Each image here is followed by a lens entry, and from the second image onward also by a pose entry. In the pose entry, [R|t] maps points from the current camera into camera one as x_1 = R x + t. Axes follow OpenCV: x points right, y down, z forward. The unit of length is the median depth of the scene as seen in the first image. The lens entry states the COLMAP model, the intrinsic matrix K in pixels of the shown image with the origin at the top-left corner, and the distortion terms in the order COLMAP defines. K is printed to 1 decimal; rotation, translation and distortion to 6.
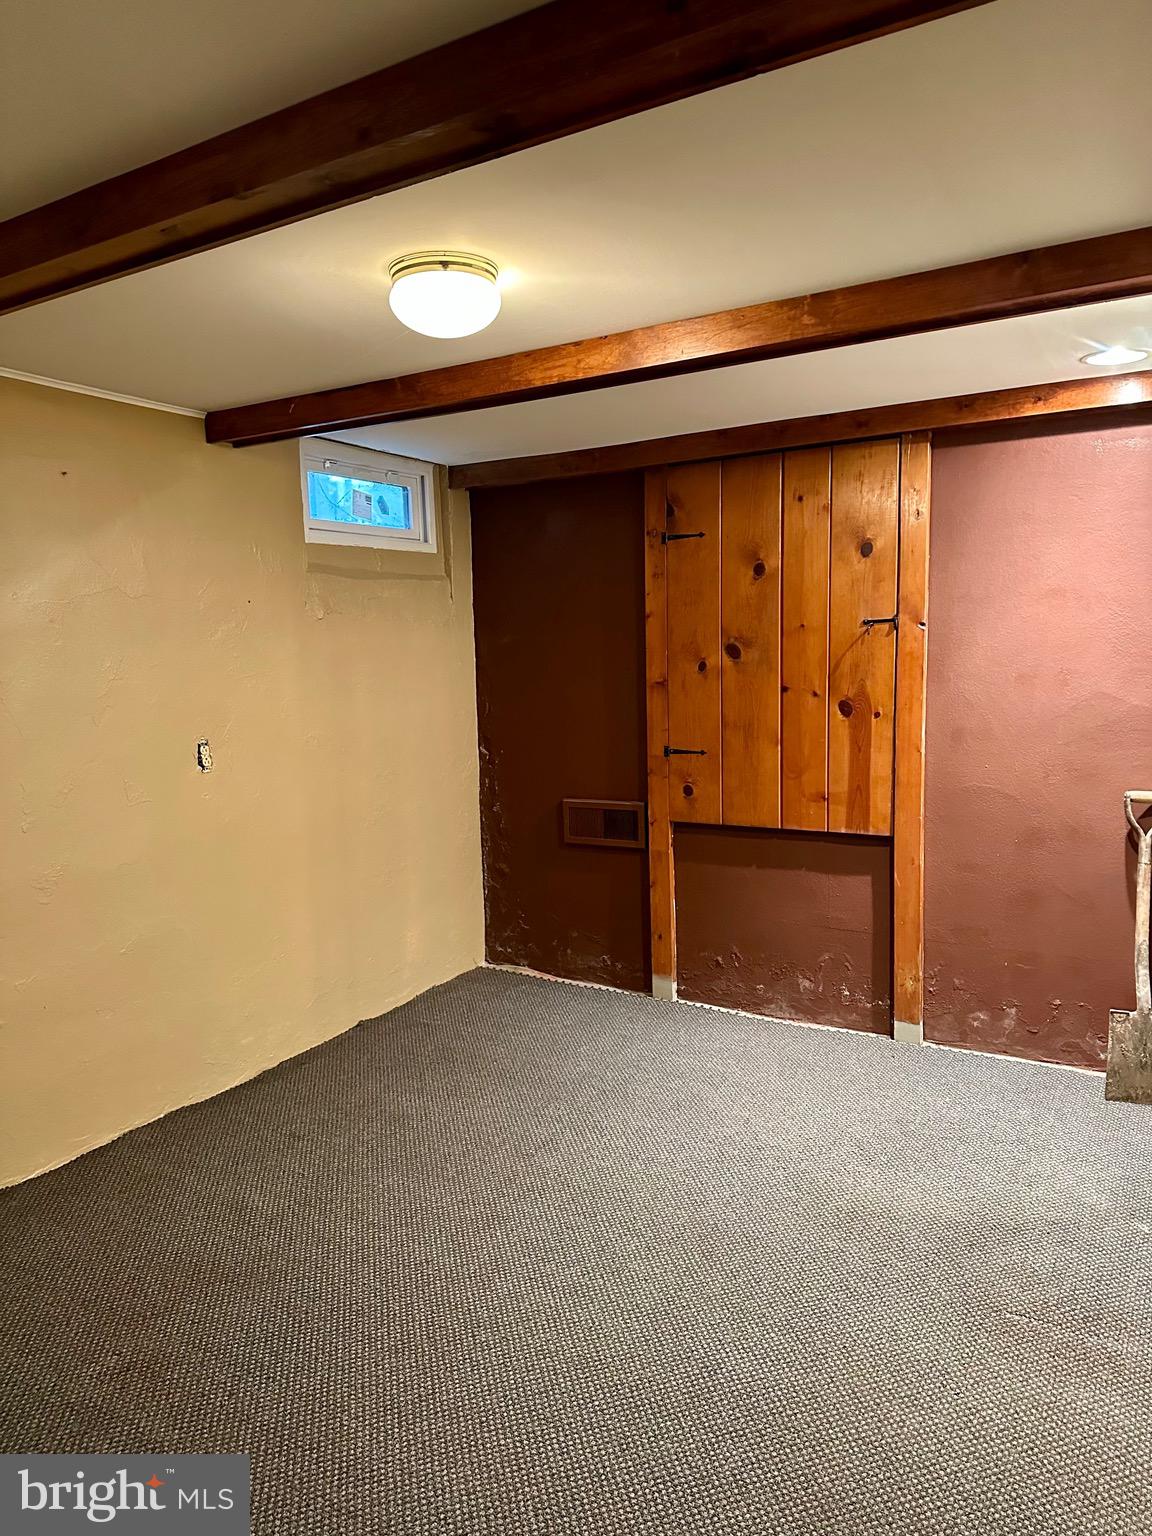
lens RADIAL K [[1053.8, 0, 552.8], [0, 1053.8, 771.8], [0, 0, 1]] dist [0.119700, -0.142902]
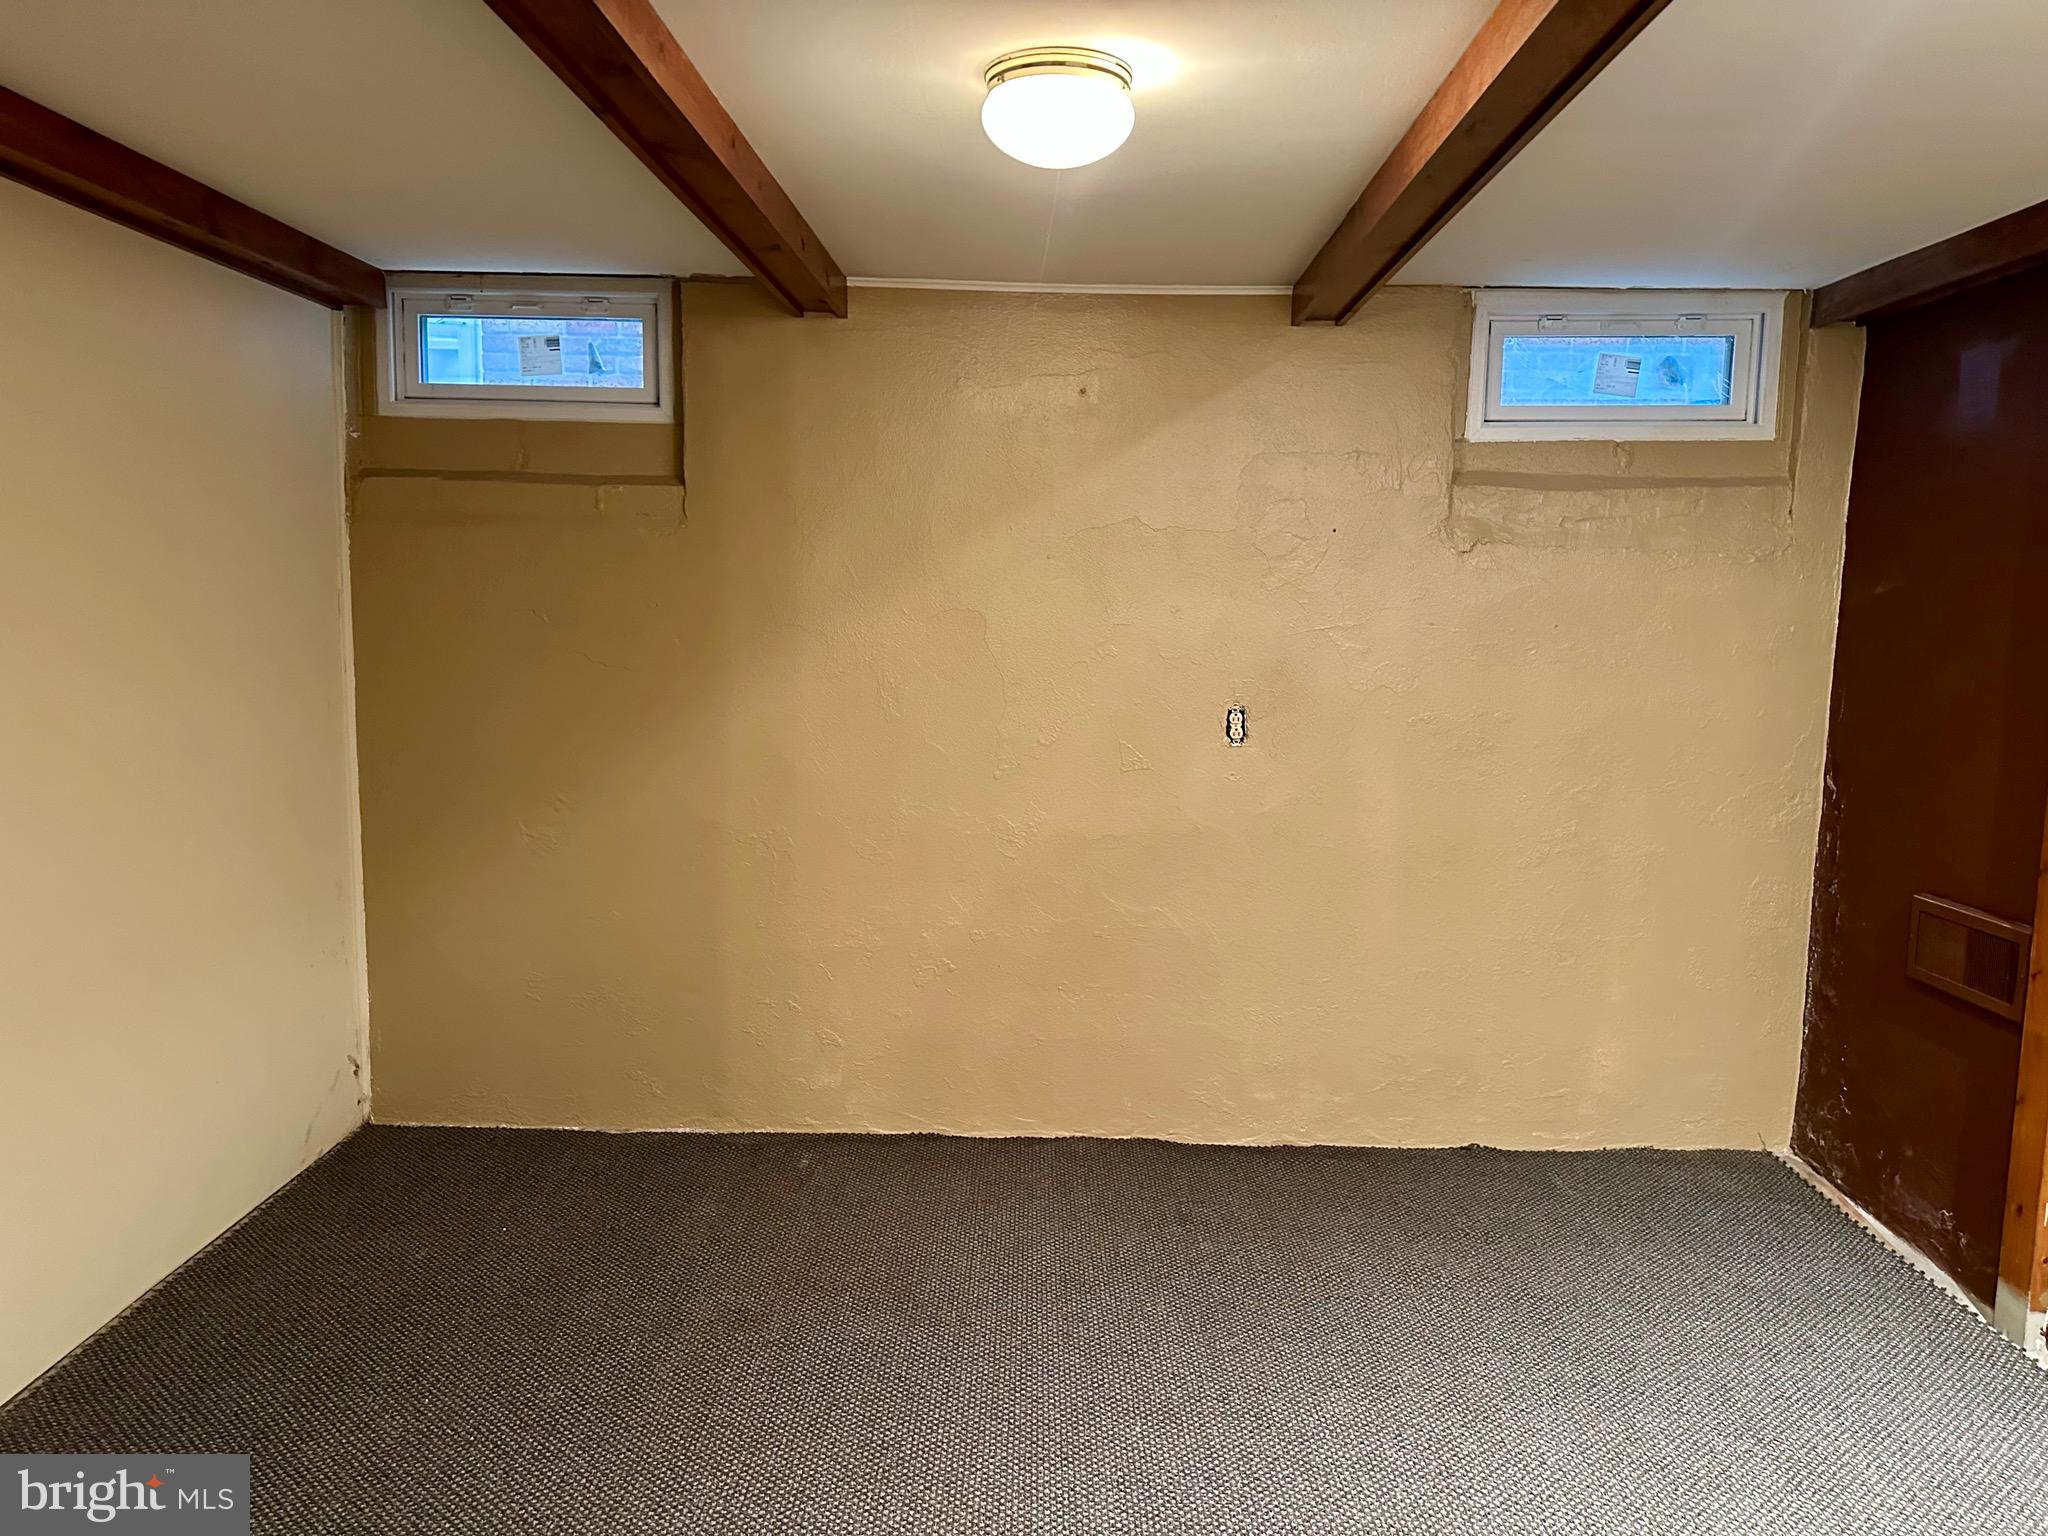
lens RADIAL K [[1405.1, 0, 1024.0], [0, 1405.1, 768.0], [0, 0, 1]] dist [0.119700, -0.142902]
pose [[0.519060, 0.132127, -0.844464, 0.380042], [-0.127336, 0.988908, 0.076459, -0.034269], [0.845199, 0.067844, 0.530127, 0.239436]]
